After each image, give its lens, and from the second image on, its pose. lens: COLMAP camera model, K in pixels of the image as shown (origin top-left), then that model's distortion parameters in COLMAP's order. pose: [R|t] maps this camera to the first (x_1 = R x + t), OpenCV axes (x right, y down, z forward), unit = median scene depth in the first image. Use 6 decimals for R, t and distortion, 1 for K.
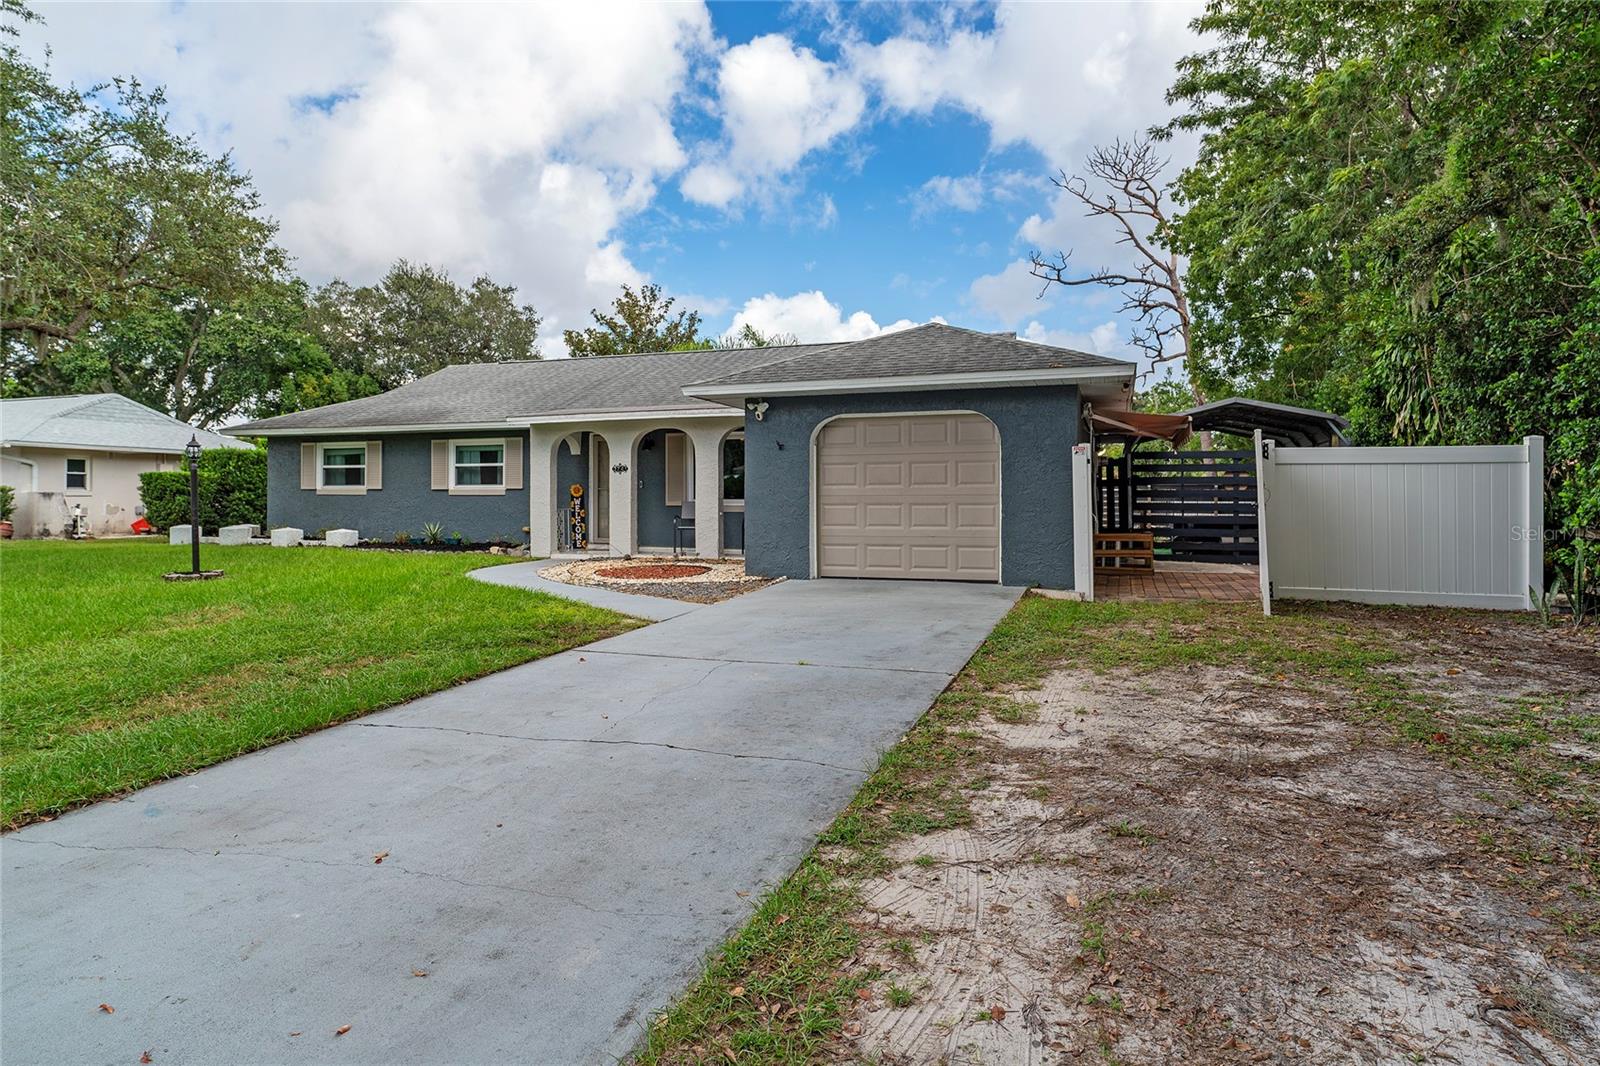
lens RADIAL K [[867.3, 0, 818.8], [0, 867.3, 491.3], [0, 0, 1]] dist [-0.013778, -0.001894]
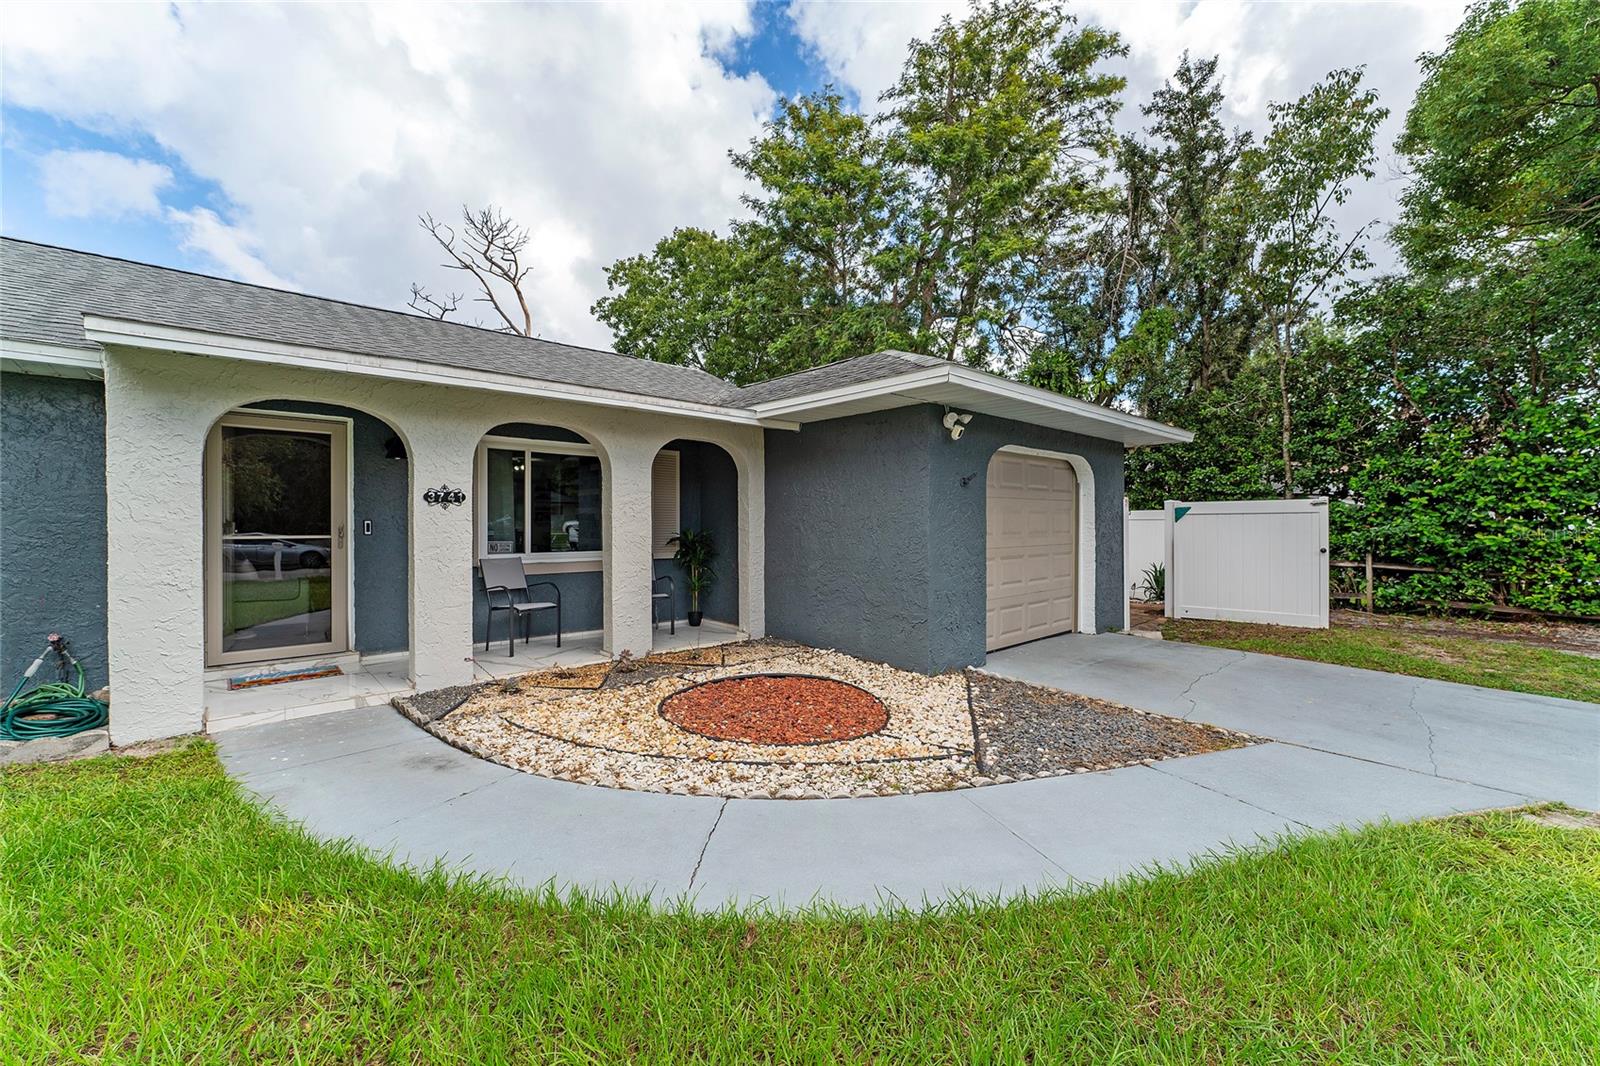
lens RADIAL K [[643.7, 0, 791.3], [0, 643.7, 522.1], [0, 0, 1]] dist [0.008992, -0.000223]
pose [[0.494223, 0.005871, 0.869315, -0.367199], [-0.003297, 0.999983, -0.004879, -0.009800], [-0.869329, -0.000455, 0.494234, 0.561563]]
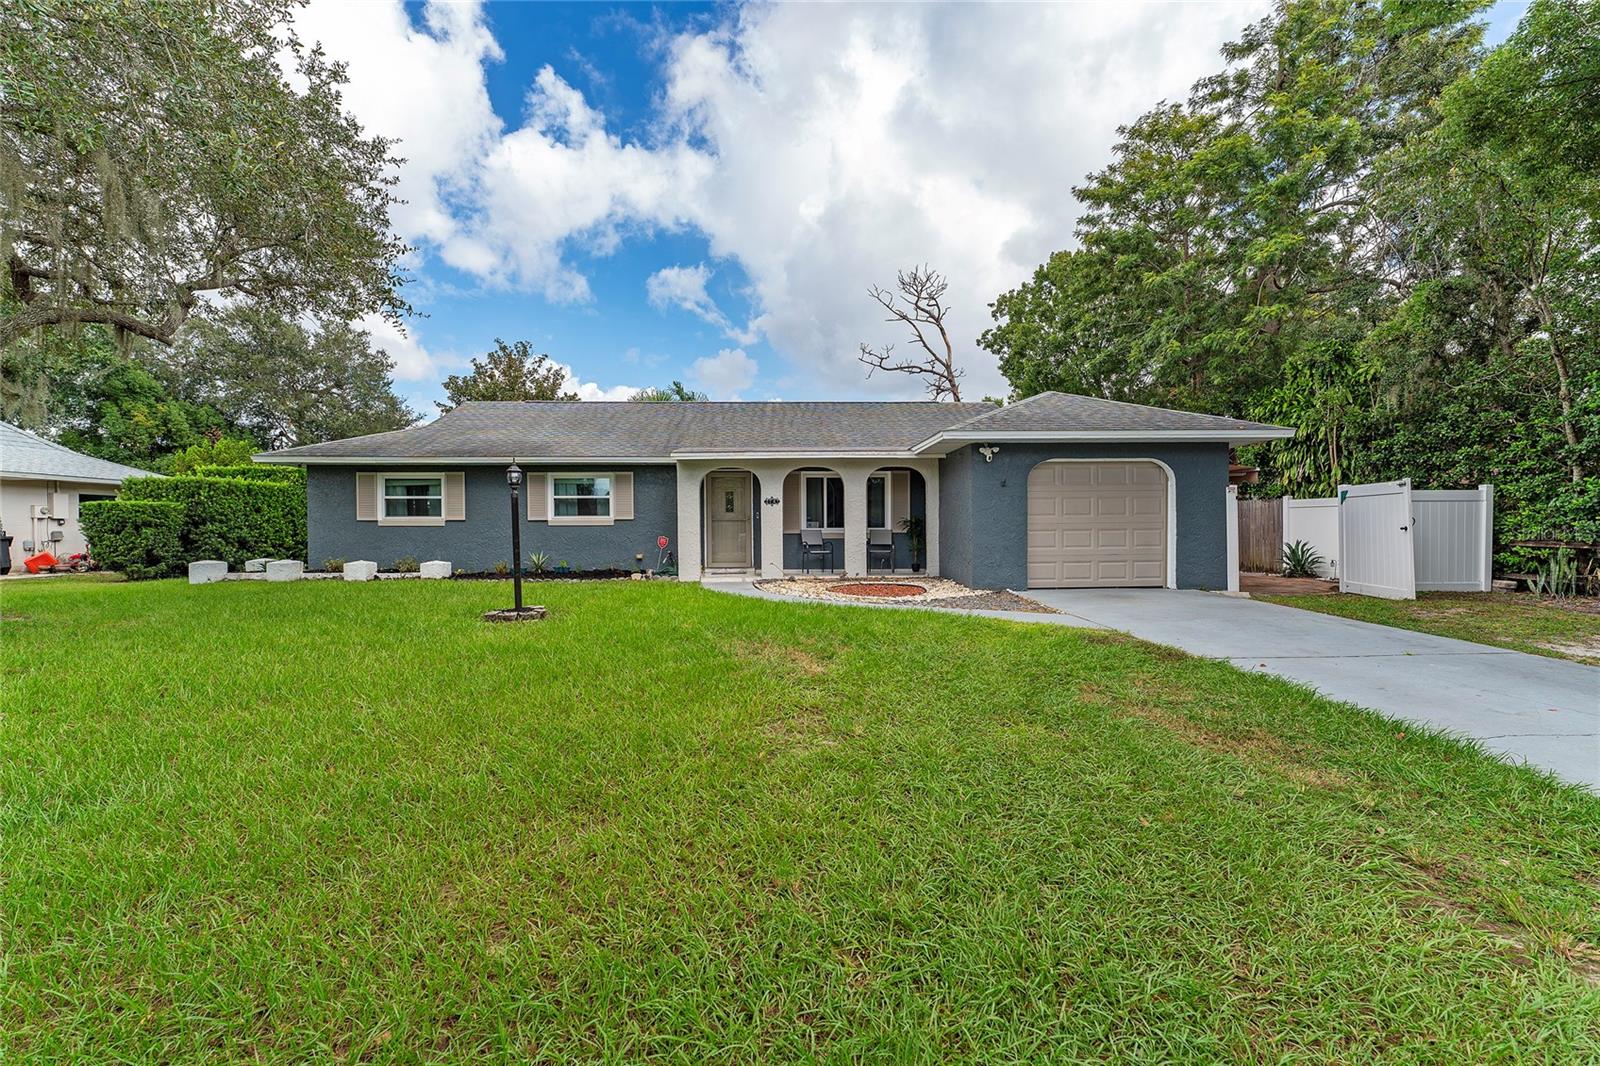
lens RADIAL K [[679.2, 0, 806.9], [0, 679.2, 536.0], [0, 0, 1]] dist [-0.000825, -0.000147]
pose [[0.934290, -0.007249, 0.356440, -0.423998], [0.002580, 0.999905, 0.013573, 0.006133], [-0.356504, -0.011762, 0.934220, 0.125241]]
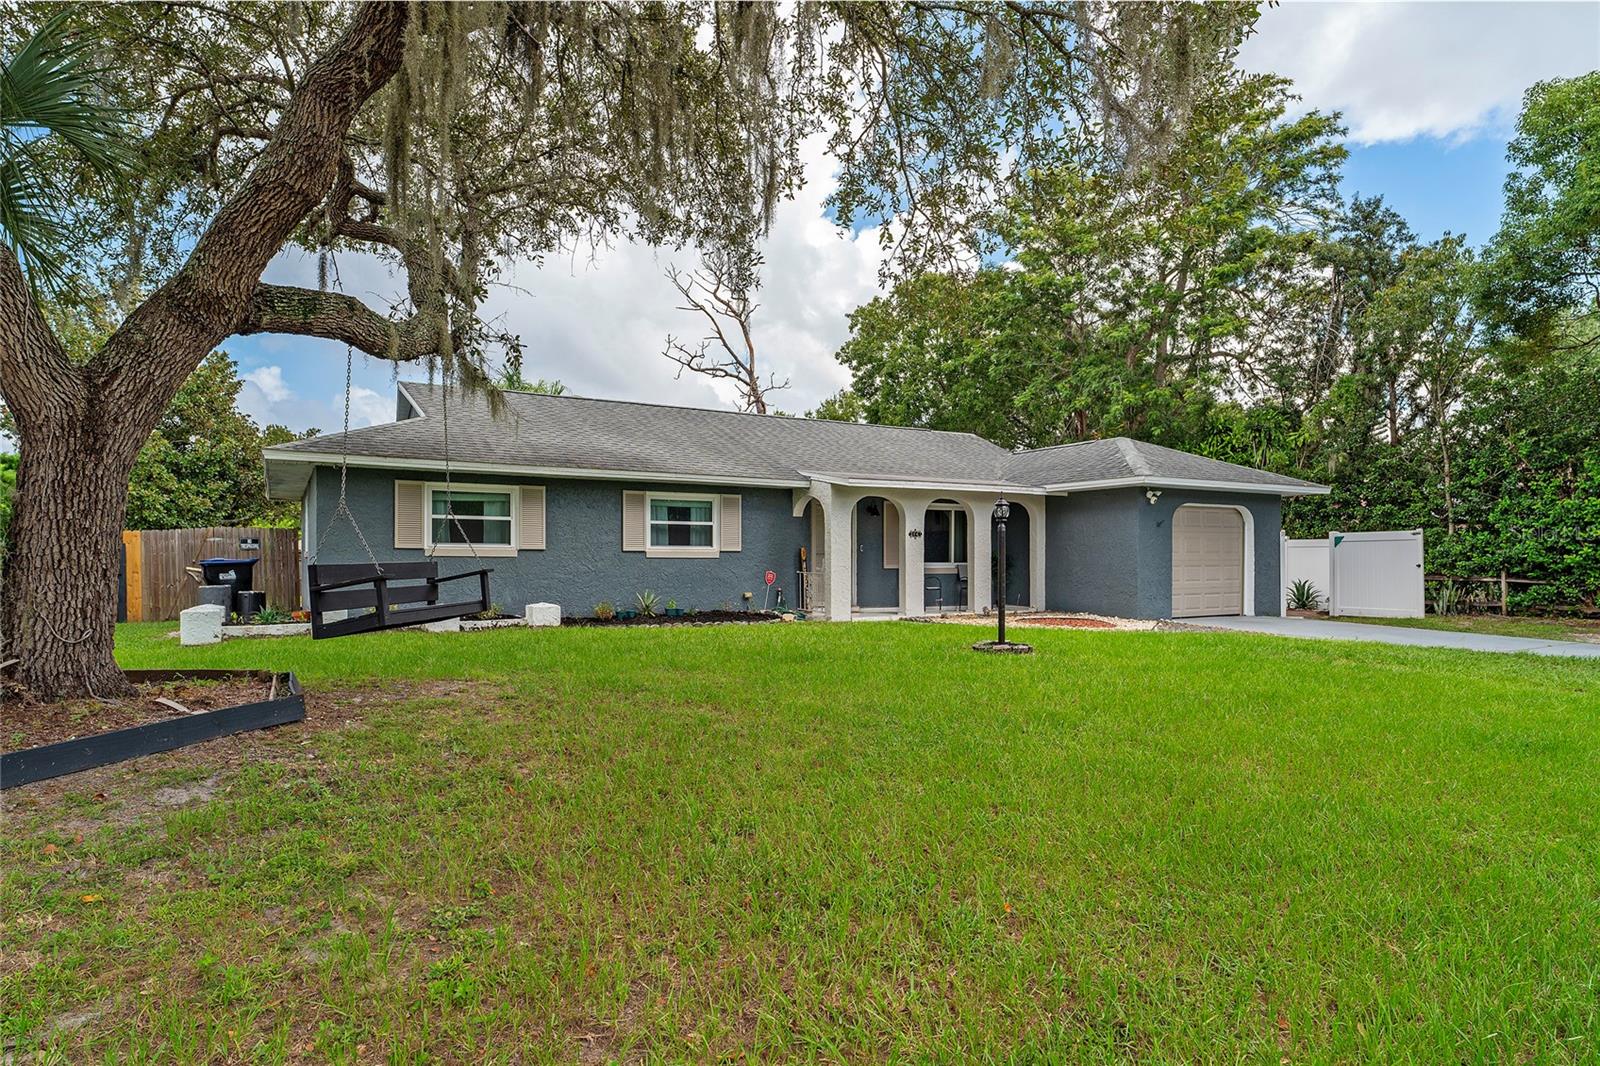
lens RADIAL K [[875.8, 0, 794.0], [0, 875.8, 558.4], [0, 0, 1]] dist [-0.012919, -0.000606]
pose [[0.671979, 0.004967, 0.740554, -0.948522], [-0.004971, 0.999985, -0.002197, 0.006056], [-0.740554, -0.002205, 0.671993, 0.322485]]
